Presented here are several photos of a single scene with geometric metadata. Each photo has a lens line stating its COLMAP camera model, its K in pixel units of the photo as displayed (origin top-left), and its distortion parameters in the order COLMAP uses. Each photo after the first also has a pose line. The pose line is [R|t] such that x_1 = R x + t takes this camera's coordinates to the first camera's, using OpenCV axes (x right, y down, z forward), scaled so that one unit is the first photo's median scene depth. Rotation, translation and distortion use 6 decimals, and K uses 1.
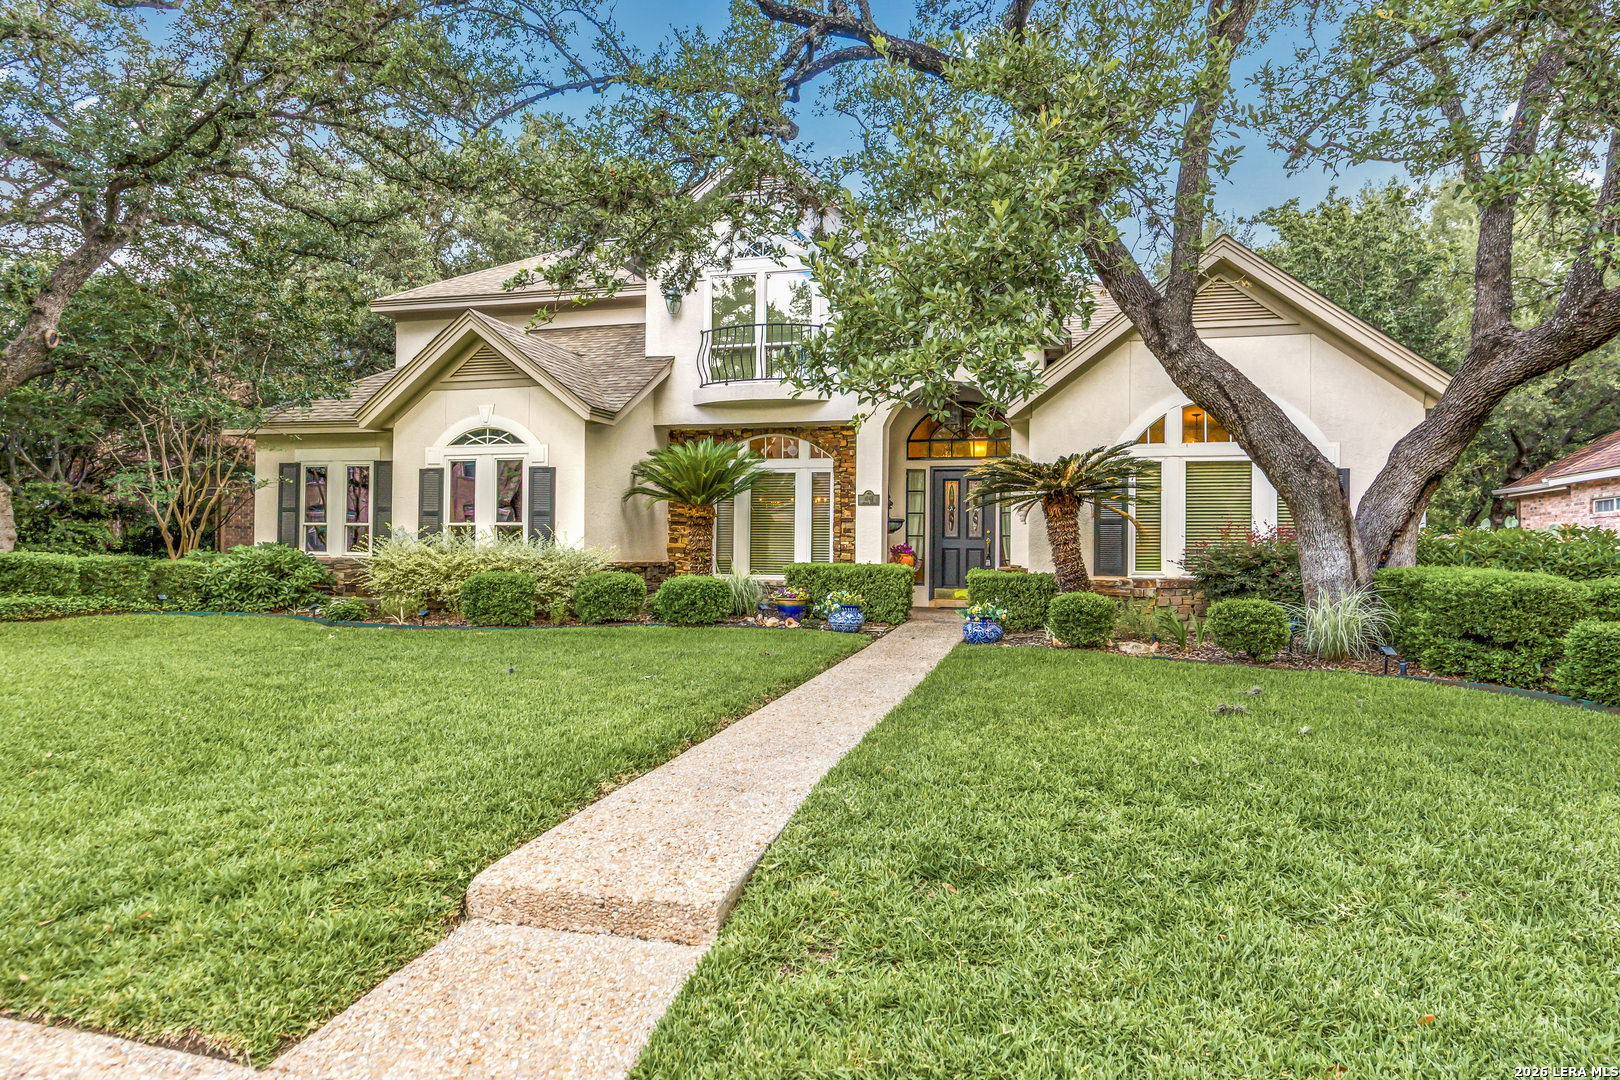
lens RADIAL K [[980.3, 0, 810.4], [0, 980.3, 539.7], [0, 0, 1]] dist [-0.002288, -0.000067]
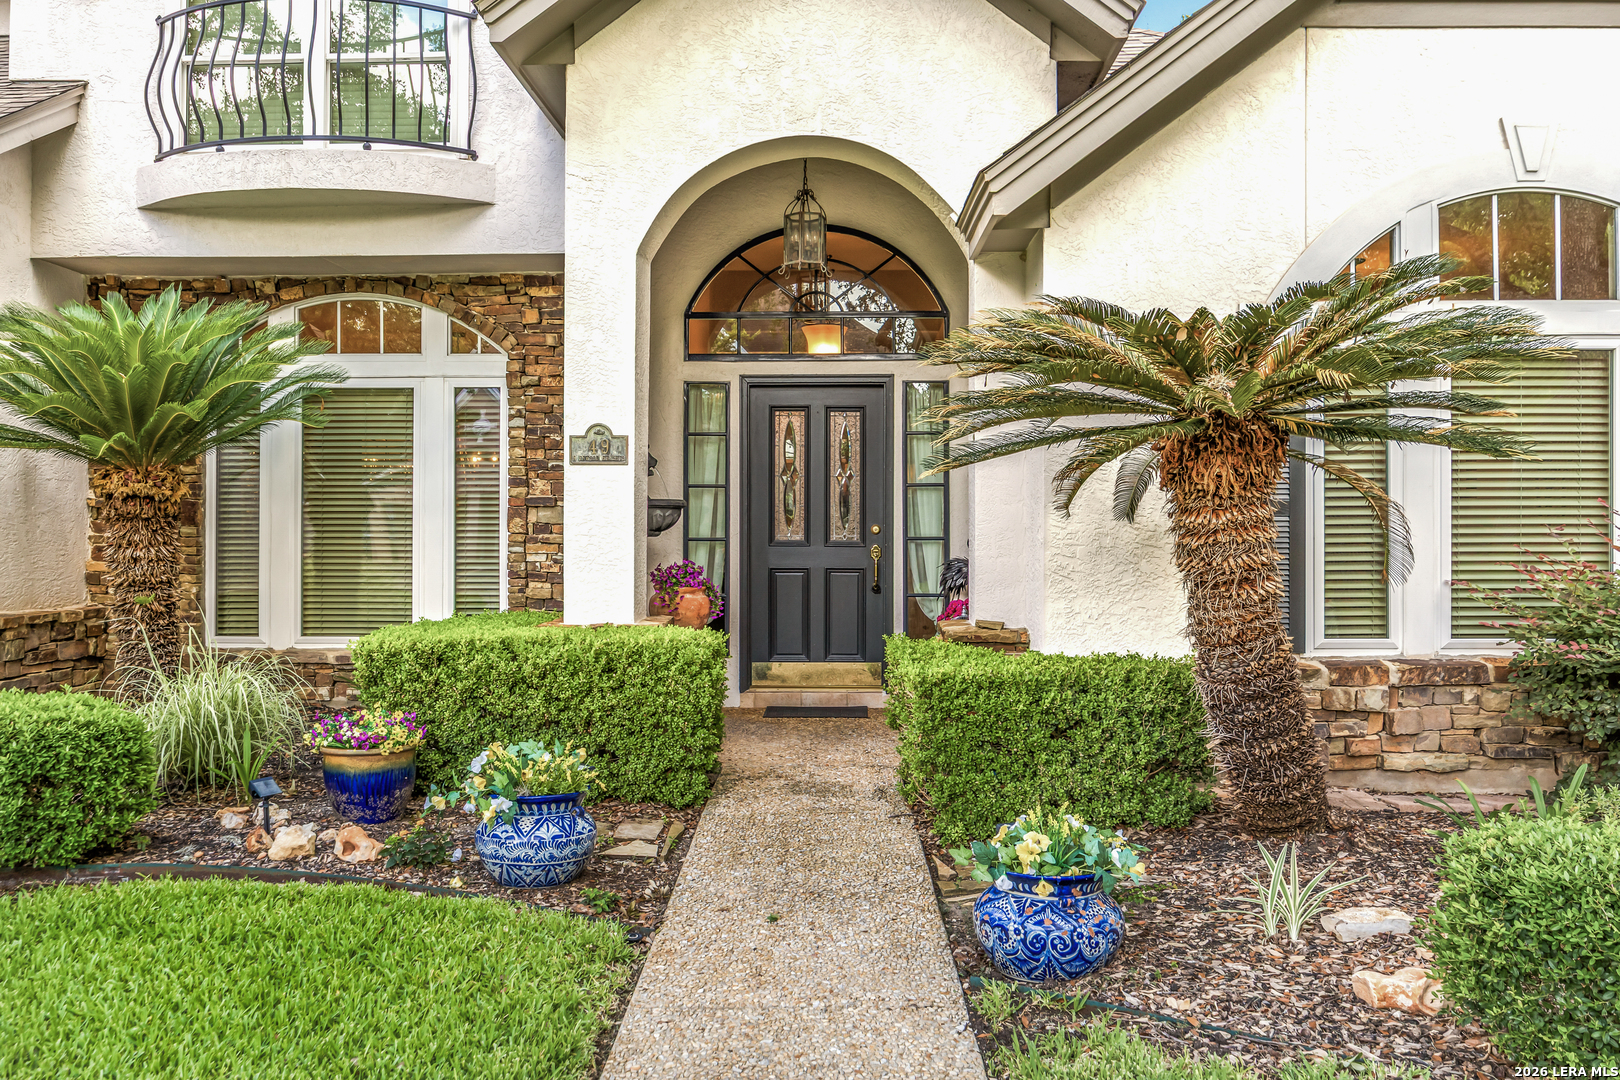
lens RADIAL K [[1315.2, 0, 809.4], [0, 1315.2, 533.8], [0, 0, 1]] dist [-0.047975, -0.002208]
pose [[0.972938, -0.008141, 0.230924, 0.019422], [0.006355, 0.999944, 0.008477, -0.010887], [-0.230980, -0.006780, 0.972935, 0.439454]]
